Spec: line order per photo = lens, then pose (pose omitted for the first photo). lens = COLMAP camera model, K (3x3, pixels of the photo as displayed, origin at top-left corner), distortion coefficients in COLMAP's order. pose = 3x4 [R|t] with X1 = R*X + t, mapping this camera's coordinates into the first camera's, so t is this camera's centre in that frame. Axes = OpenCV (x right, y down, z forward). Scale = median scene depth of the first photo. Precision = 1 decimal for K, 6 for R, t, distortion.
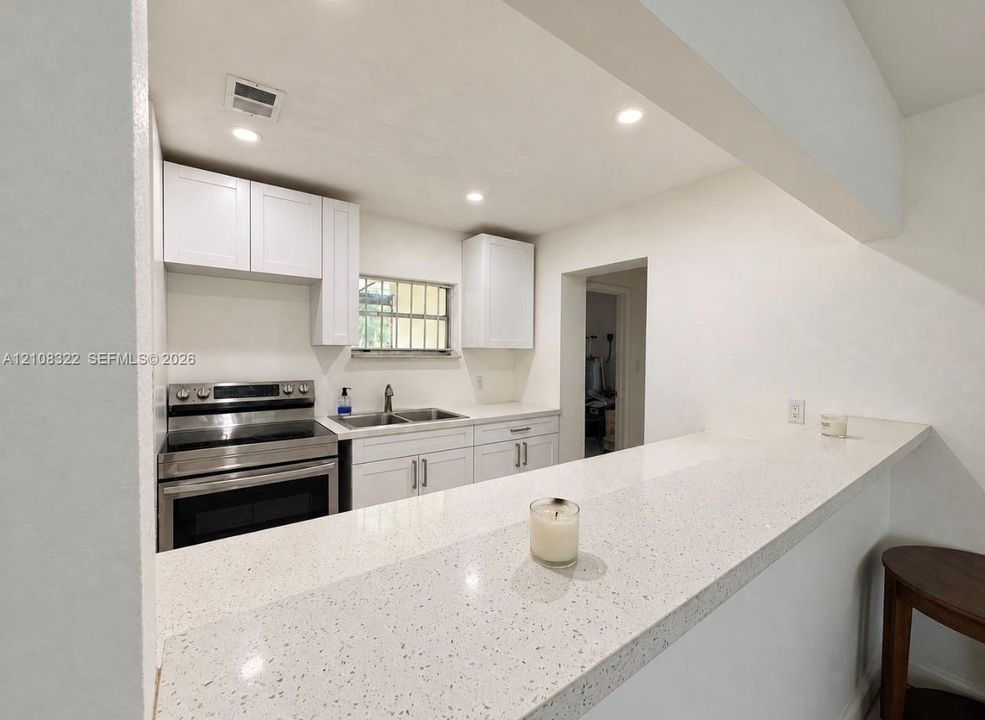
lens RADIAL K [[395.1, 0, 492.3], [0, 395.1, 363.6], [0, 0, 1]] dist [-0.003995, -0.000084]
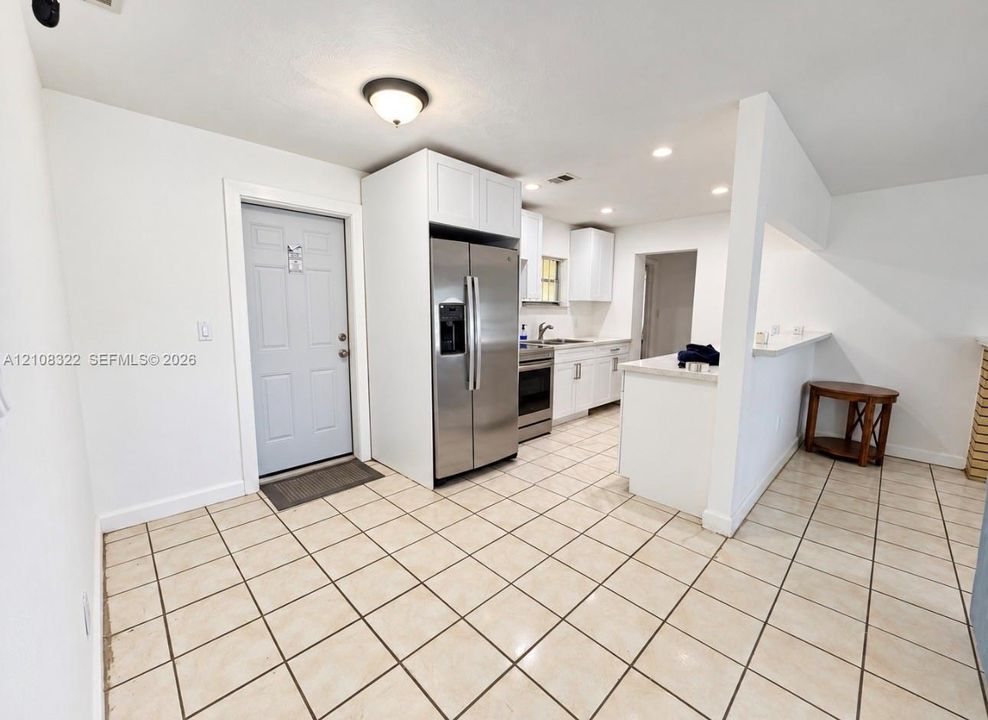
lens RADIAL K [[403.4, 0, 494.7], [0, 403.4, 364.0], [0, 0, 1]] dist [0.002067, -0.000141]
pose [[0.988535, -0.024395, 0.149011, -0.622597], [0.009289, 0.994819, 0.101241, 0.044923], [-0.150708, -0.098696, 0.983639, -0.551920]]
